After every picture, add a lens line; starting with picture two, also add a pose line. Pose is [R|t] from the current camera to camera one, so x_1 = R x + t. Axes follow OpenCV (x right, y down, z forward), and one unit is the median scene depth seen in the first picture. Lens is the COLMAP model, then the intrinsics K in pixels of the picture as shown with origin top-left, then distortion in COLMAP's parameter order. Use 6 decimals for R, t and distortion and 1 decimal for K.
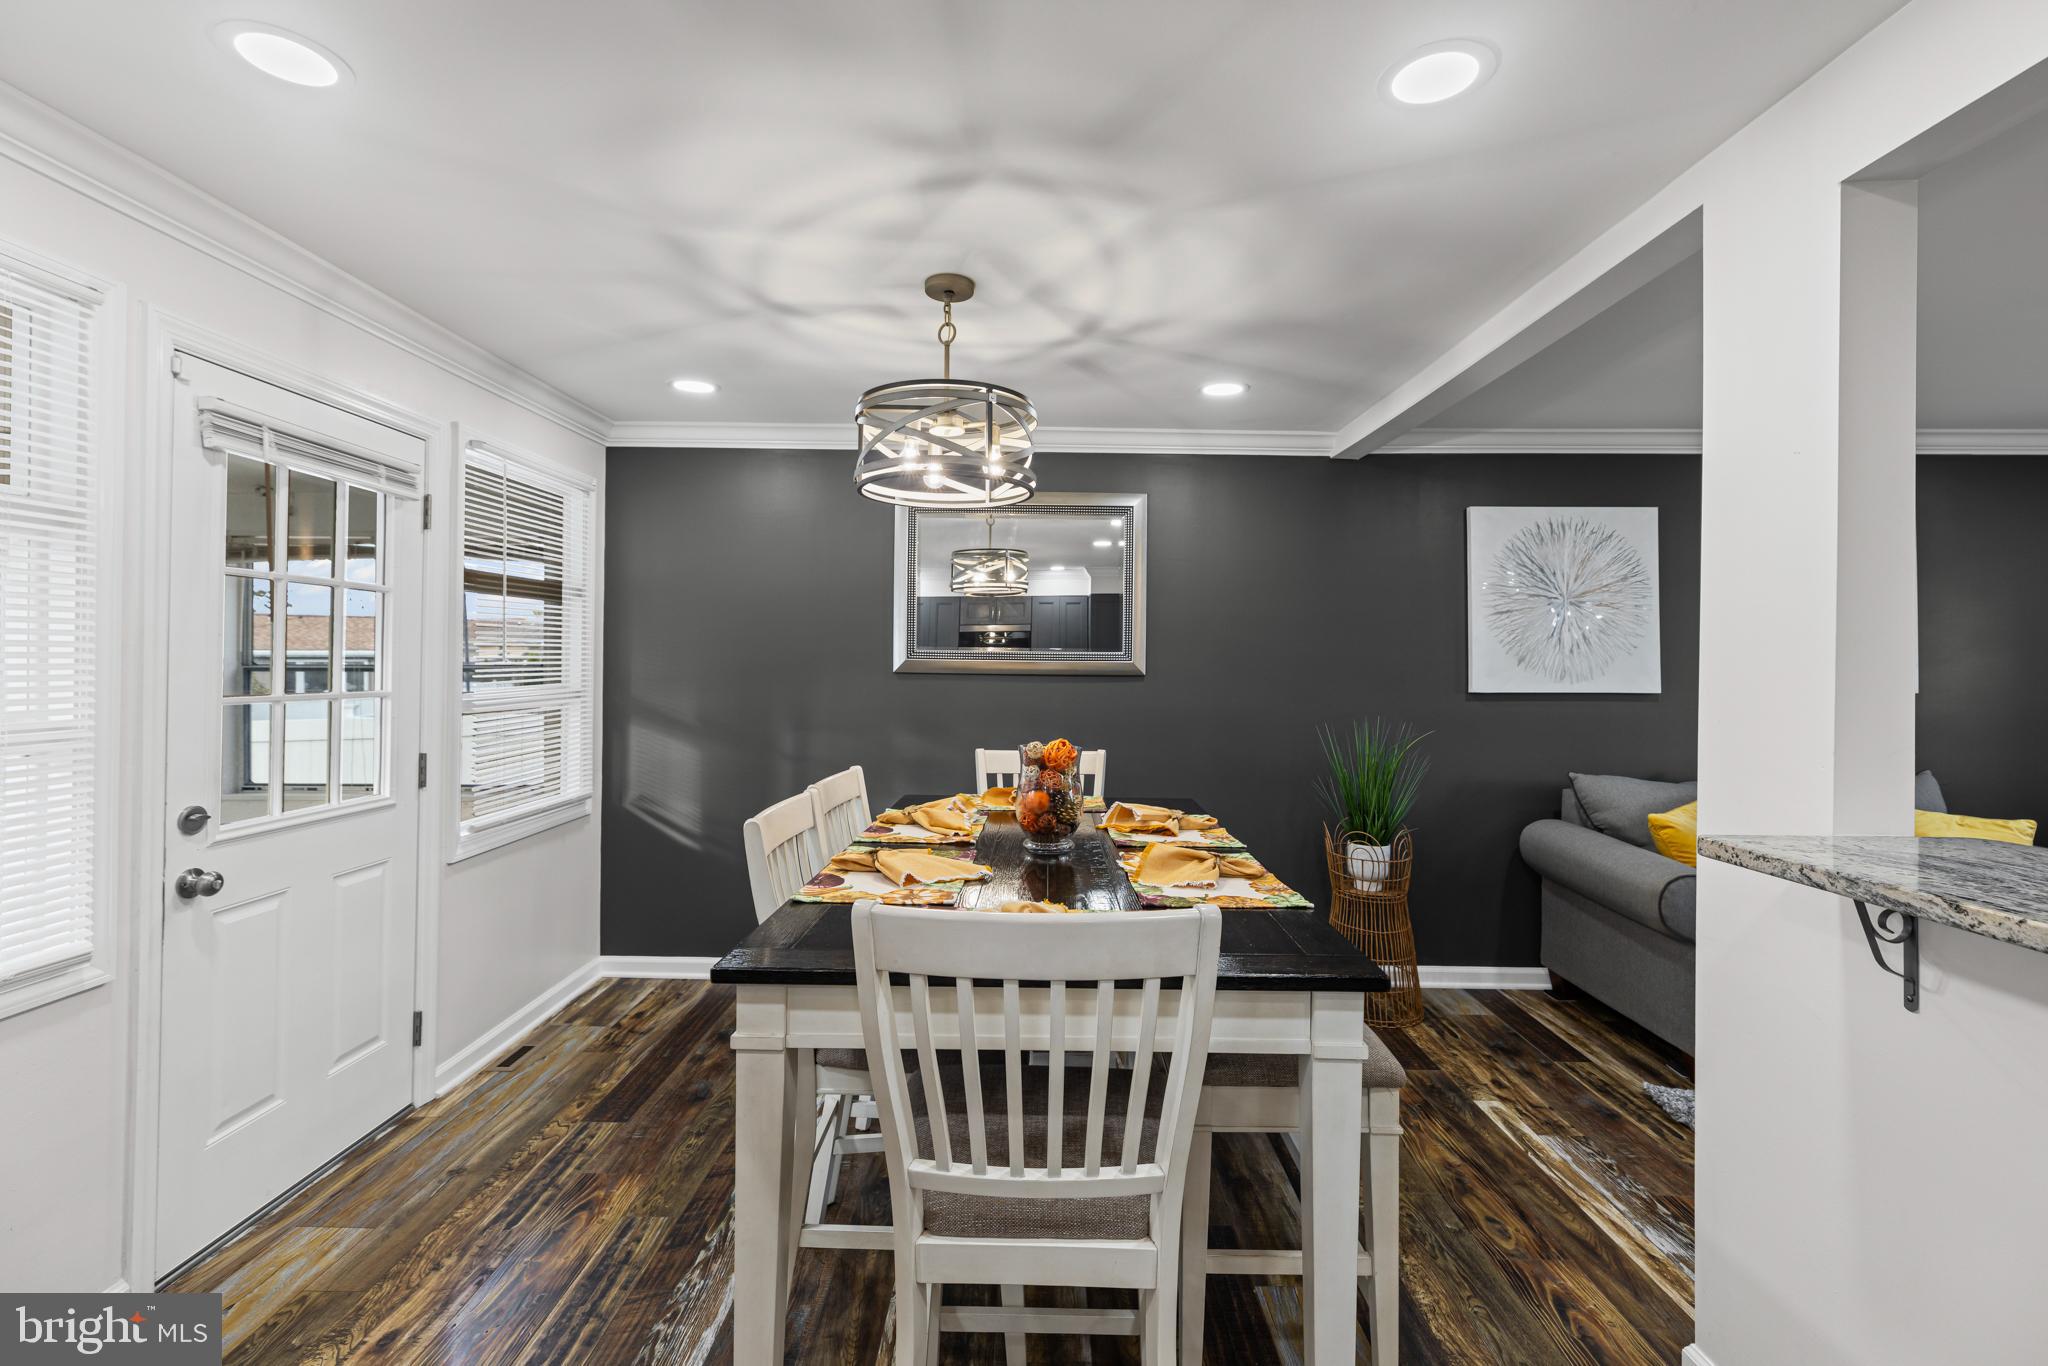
lens RADIAL K [[906.7, 0, 1024.2], [0, 906.7, 656.9], [0, 0, 1]] dist [0.011472, 0.000552]
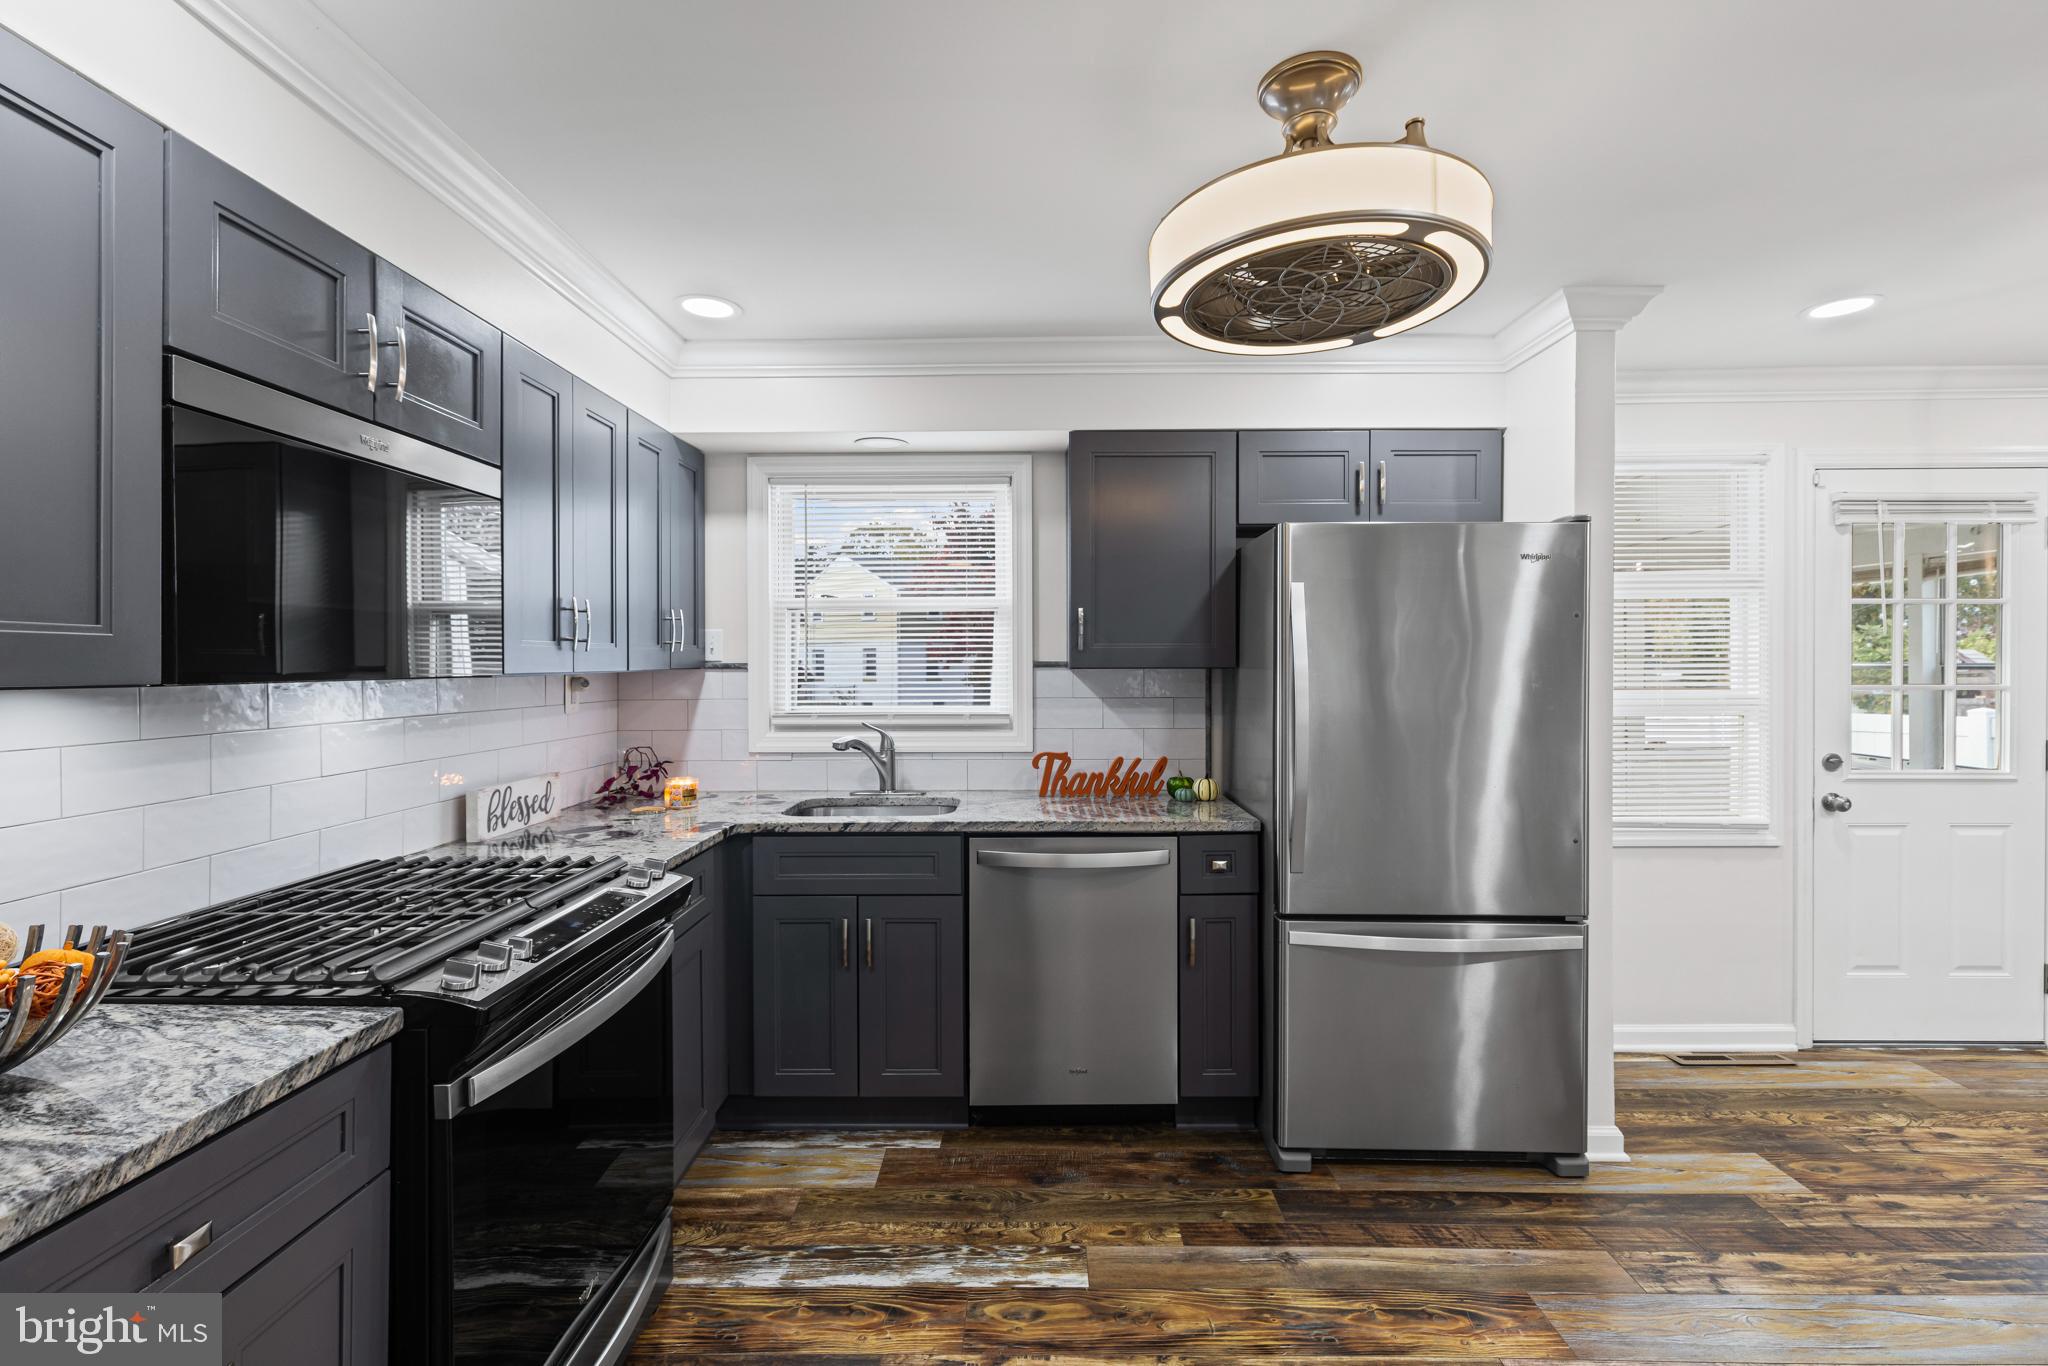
lens RADIAL K [[906.7, 0, 1024.4], [0, 906.7, 669.4], [0, 0, 1]] dist [0.011472, 0.000552]
pose [[-0.000130, 0.003403, -0.999994, 0.675973], [0.008021, 0.999962, 0.003402, 0.002441], [0.999968, -0.008021, -0.000157, -0.392958]]
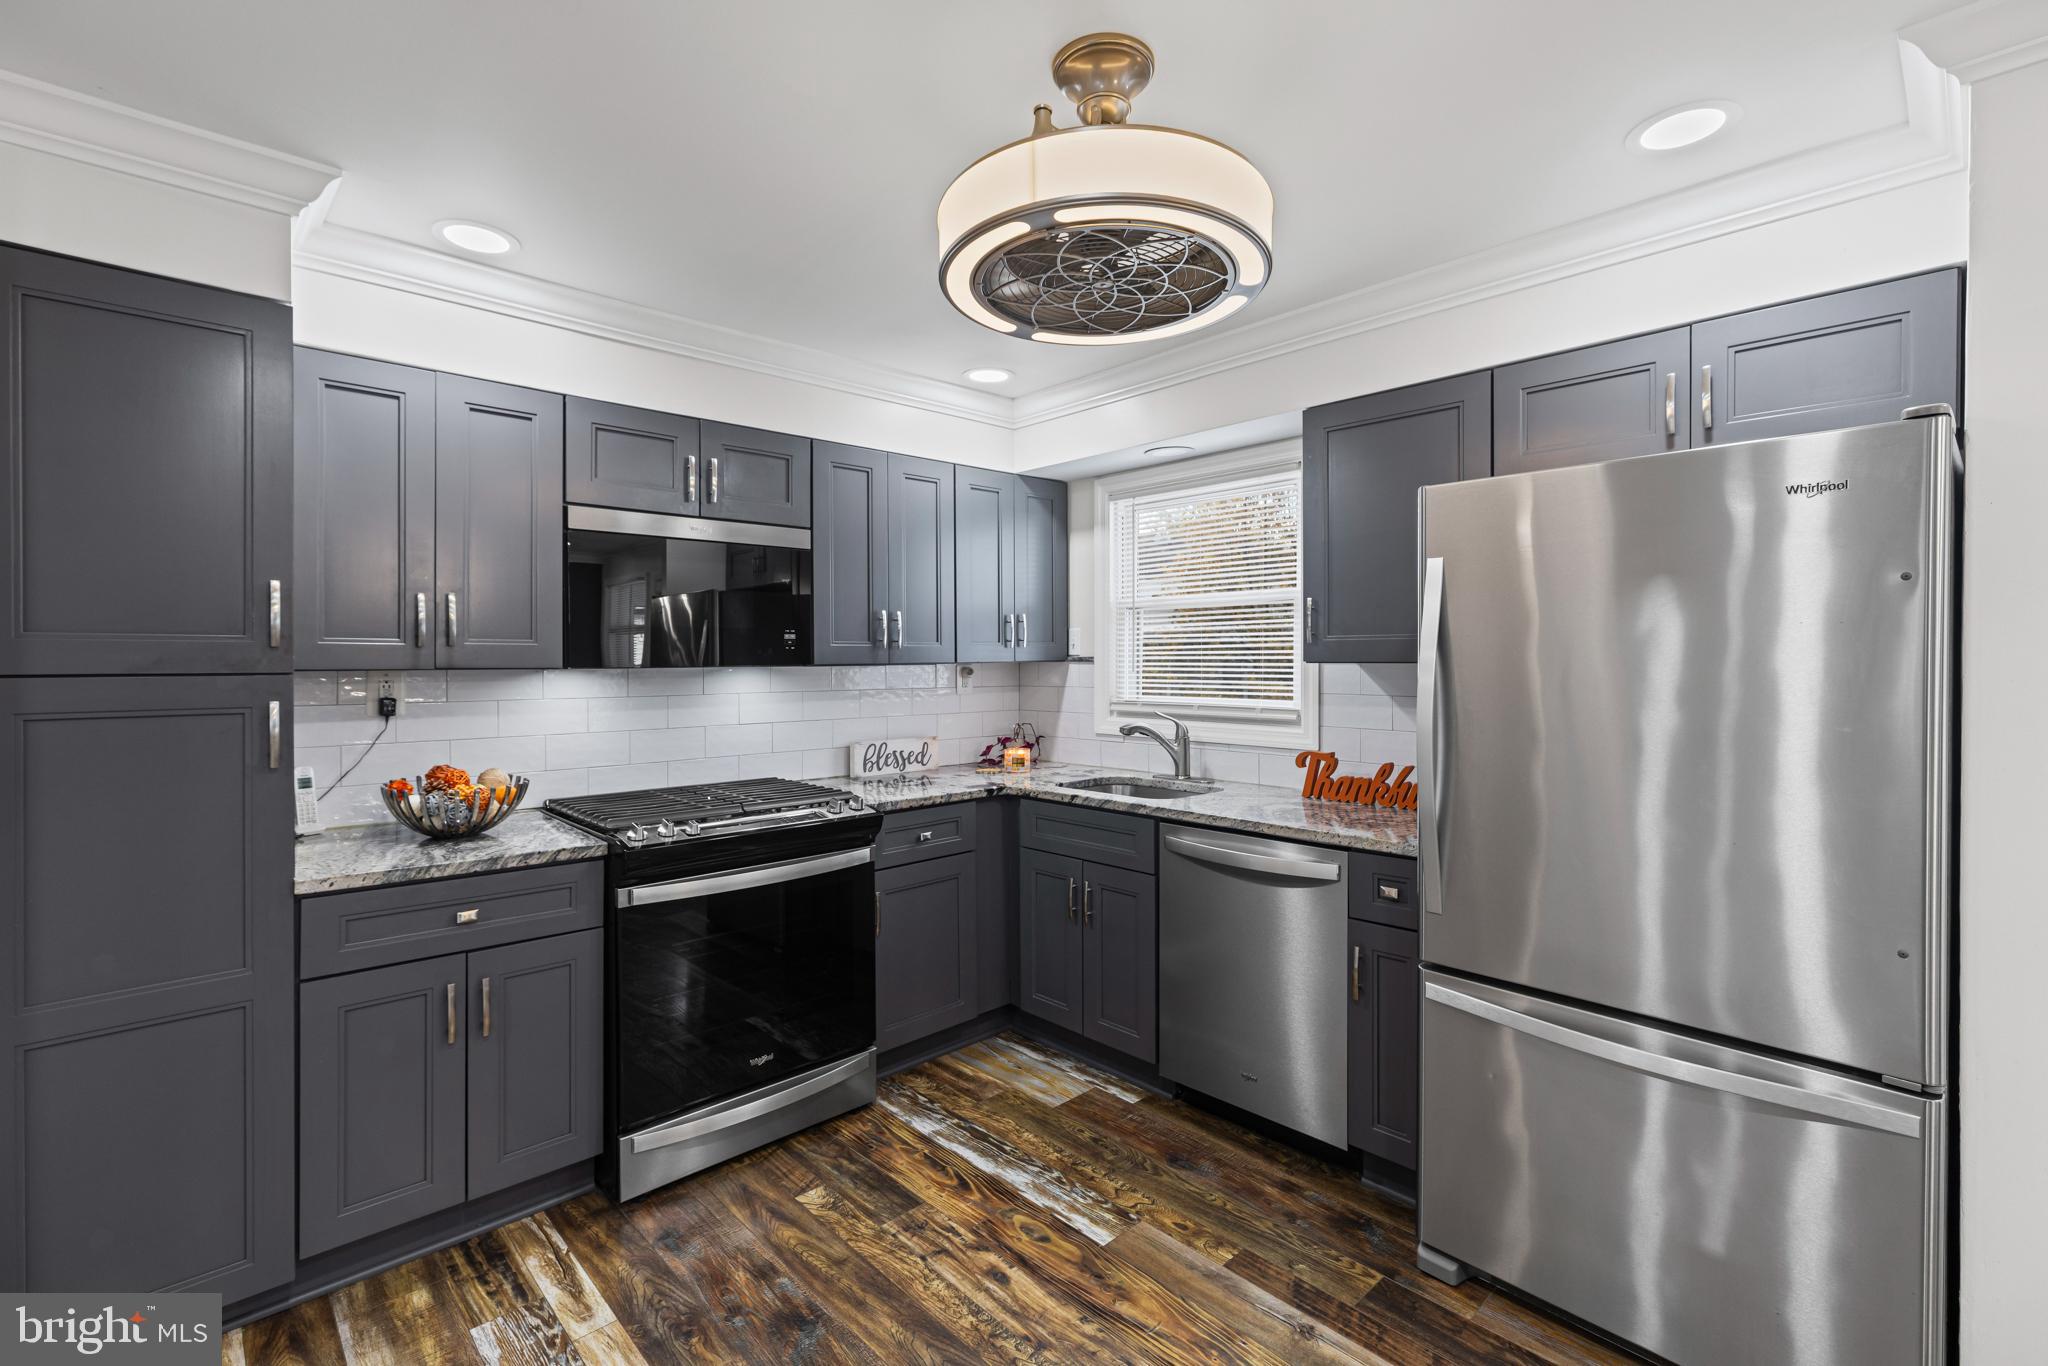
lens RADIAL K [[906.7, 0, 1027.4], [0, 906.7, 670.3], [0, 0, 1]] dist [0.011472, 0.000552]
pose [[-0.717060, 0.007597, -0.696970, 0.416604], [0.003523, 0.999967, 0.007275, 0.008204], [0.697002, 0.002761, -0.717064, 0.589069]]
